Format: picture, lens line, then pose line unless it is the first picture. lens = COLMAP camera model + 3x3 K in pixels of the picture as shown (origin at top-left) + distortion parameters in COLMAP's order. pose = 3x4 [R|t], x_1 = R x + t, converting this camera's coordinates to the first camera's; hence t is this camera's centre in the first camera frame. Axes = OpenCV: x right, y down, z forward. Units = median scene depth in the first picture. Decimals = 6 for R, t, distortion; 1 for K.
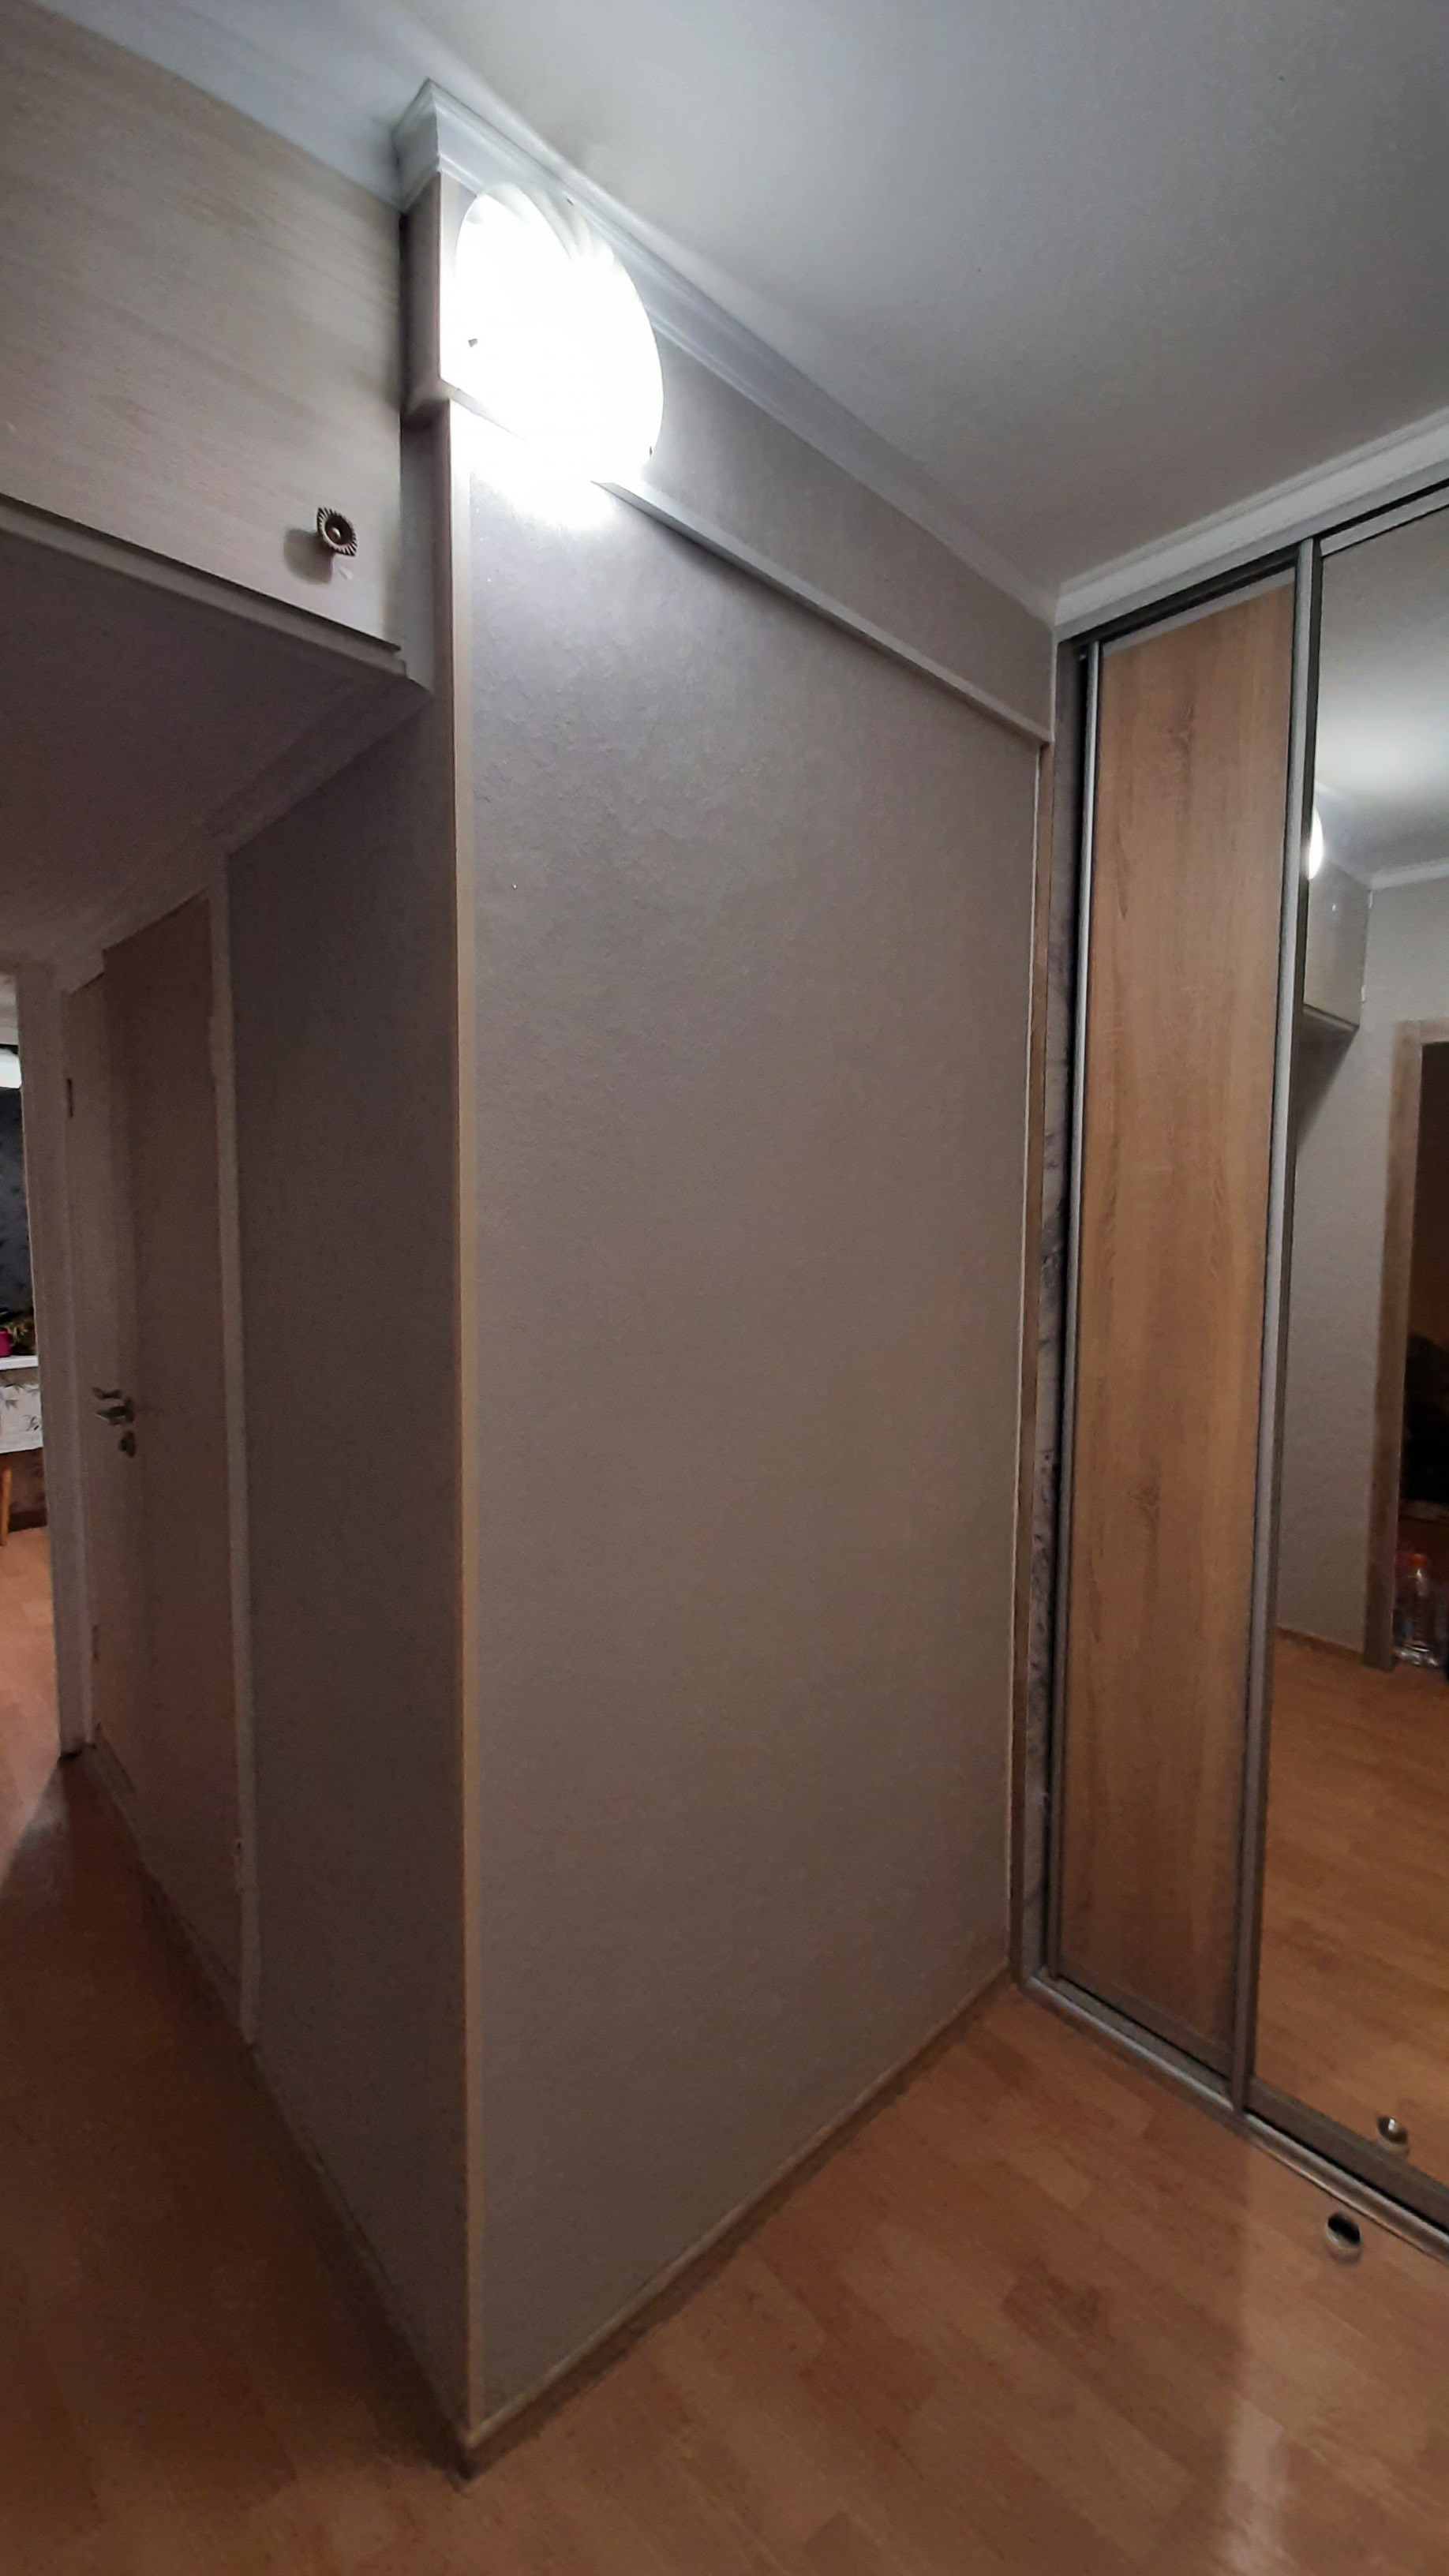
lens RADIAL K [[1042.4, 0, 823.2], [0, 1042.4, 1295.0], [0, 0, 1]] dist [-0.000267, -0.000099]
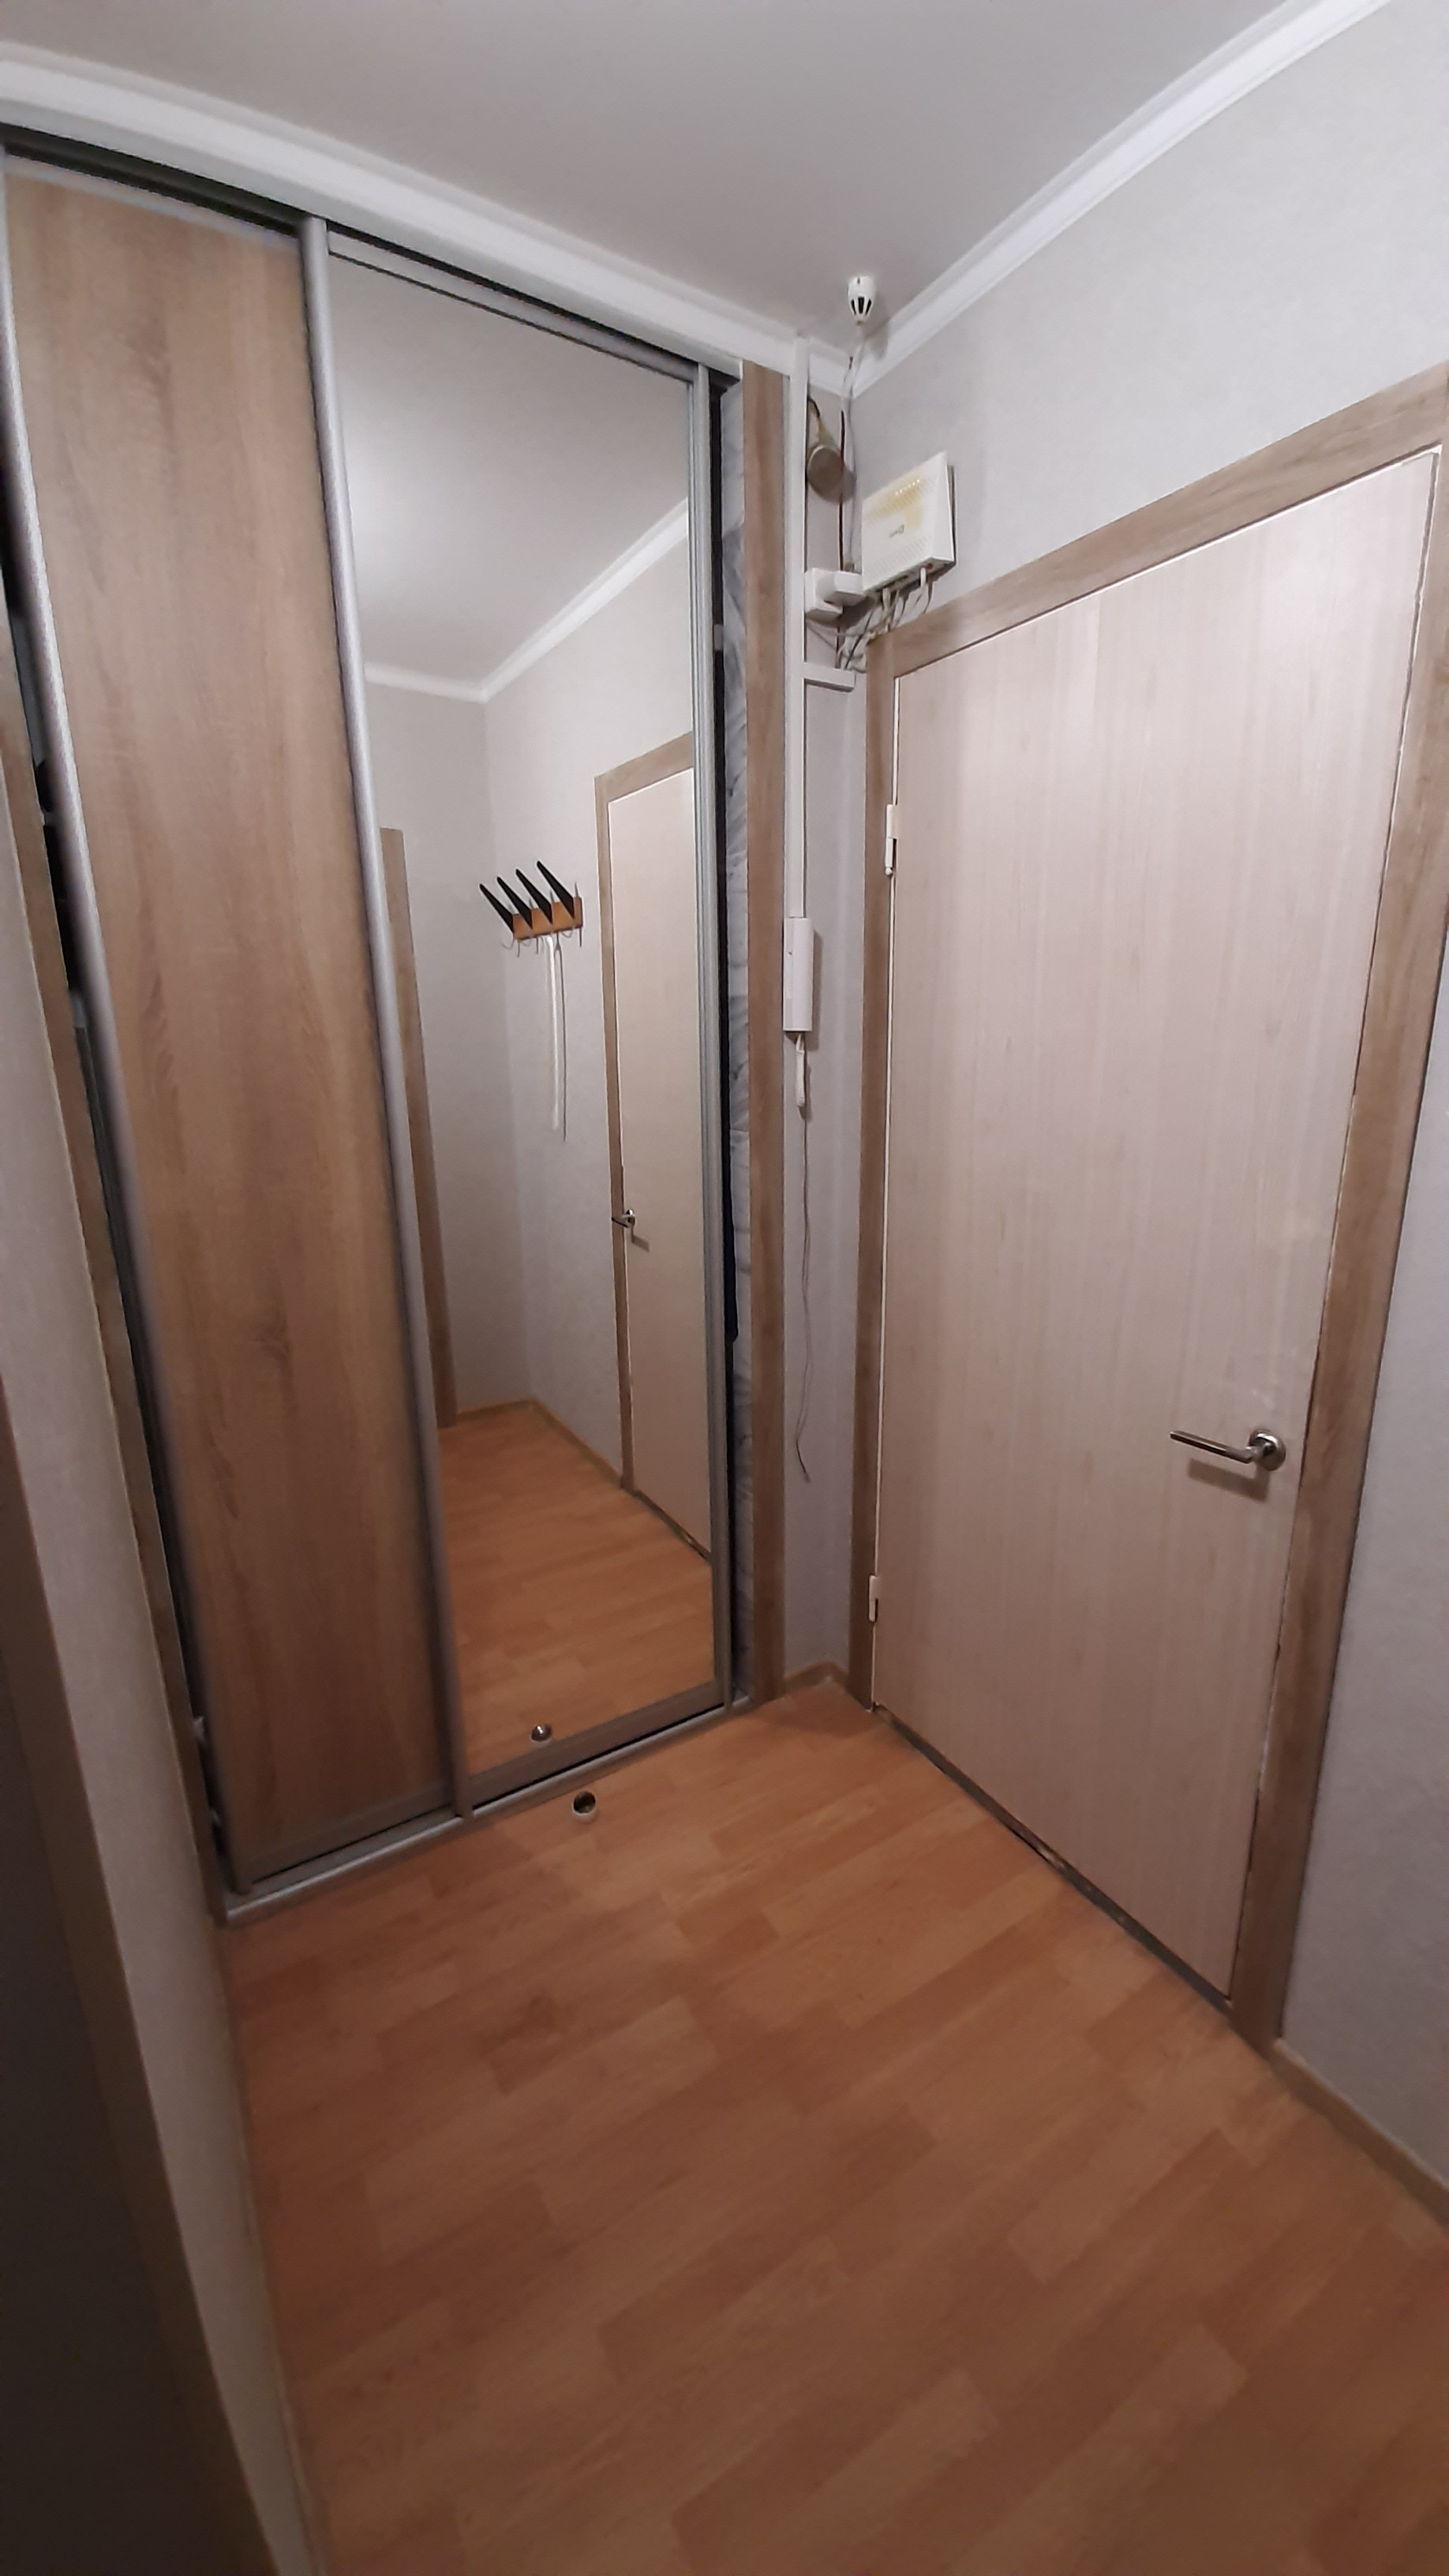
lens RADIAL K [[1004.6, 0, 794.8], [0, 1004.6, 1276.1], [0, 0, 1]] dist [0.000412, -0.007038]
pose [[0.198107, -0.255737, 0.946230, -0.426508], [0.083271, 0.966265, 0.243718, -0.027419], [-0.976637, 0.030511, 0.212719, 0.404236]]
